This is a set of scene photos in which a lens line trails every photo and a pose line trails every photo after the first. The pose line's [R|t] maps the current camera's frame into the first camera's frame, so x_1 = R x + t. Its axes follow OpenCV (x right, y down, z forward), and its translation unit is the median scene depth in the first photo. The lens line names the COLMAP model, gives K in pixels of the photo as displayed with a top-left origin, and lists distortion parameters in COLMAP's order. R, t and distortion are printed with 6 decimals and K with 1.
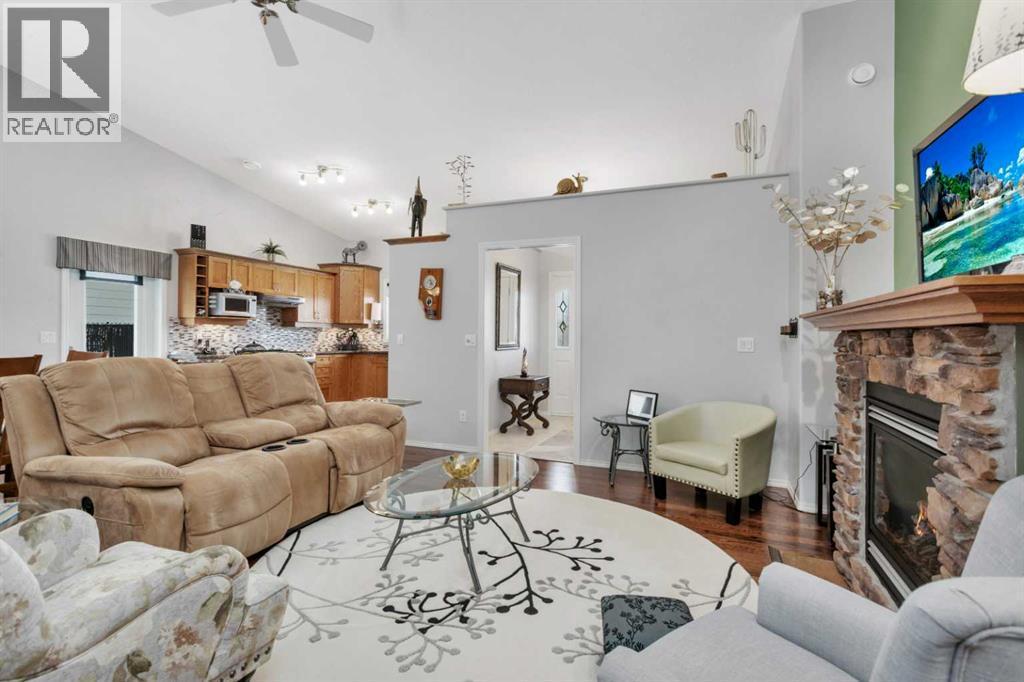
lens RADIAL K [[487.6, 0, 514.2], [0, 487.6, 333.9], [0, 0, 1]] dist [0.002572, 0.003377]
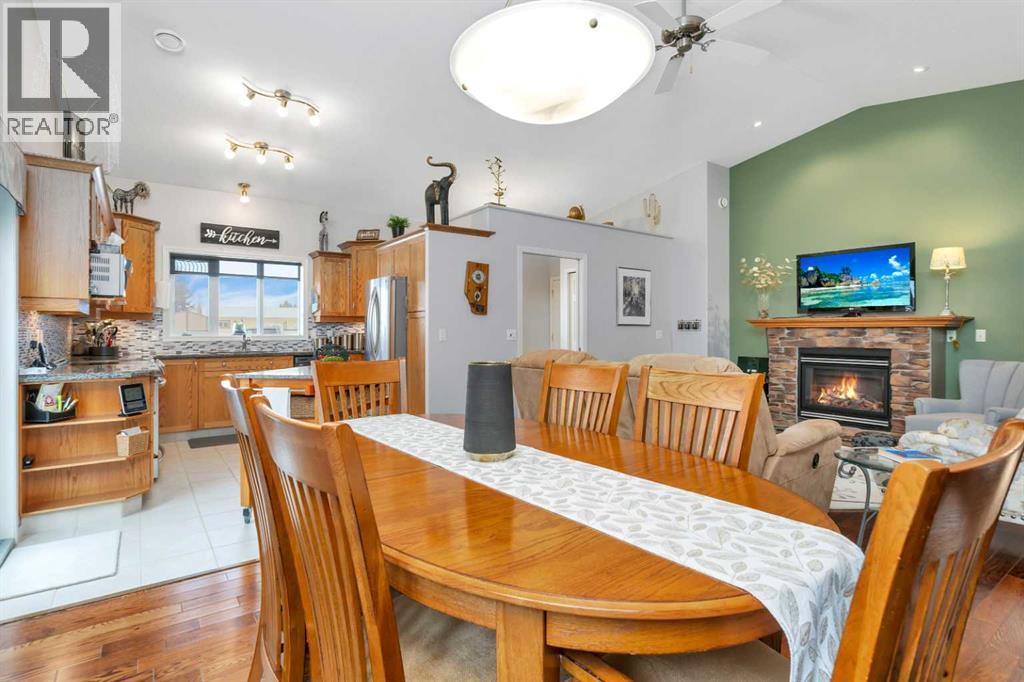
lens RADIAL K [[509.6, 0, 506.5], [0, 509.6, 329.4], [0, 0, 1]] dist [0.001636, 0.000920]
pose [[0.529707, -0.005411, 0.848164, -0.864170], [0.001349, 0.999984, 0.005537, -0.003579], [-0.848180, -0.001789, 0.529705, 0.341594]]
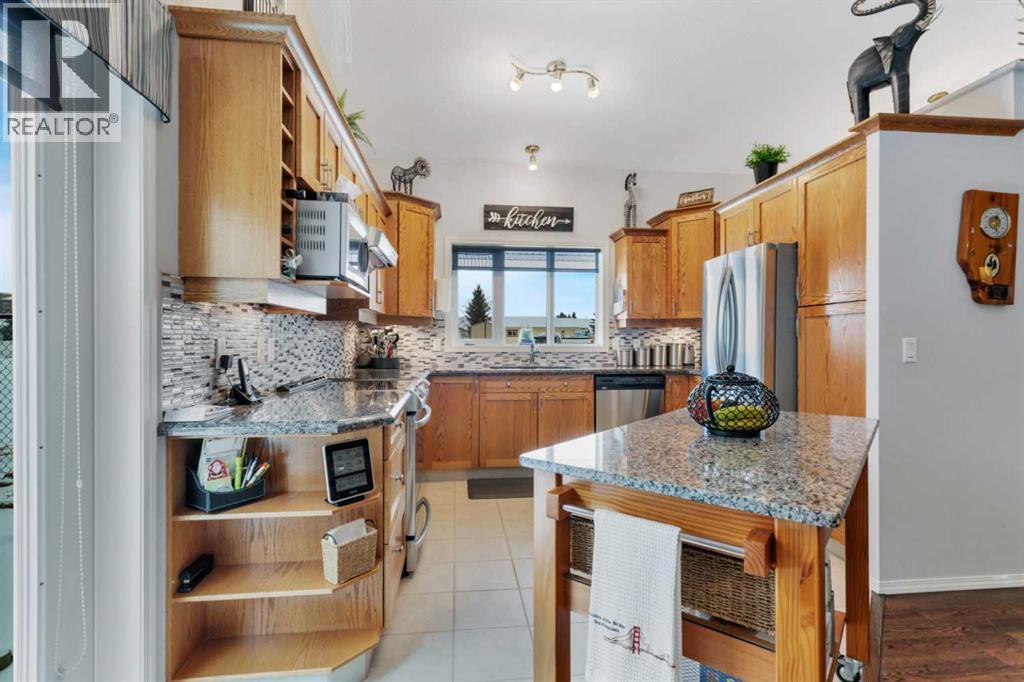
lens RADIAL K [[487.6, 0, 509.2], [0, 487.6, 336.9], [0, 0, 1]] dist [0.002572, 0.003377]
pose [[0.878118, -0.002592, 0.478438, -0.663182], [0.001788, 0.999996, 0.002136, -0.001302], [-0.478442, -0.001020, 0.878119, 0.691453]]
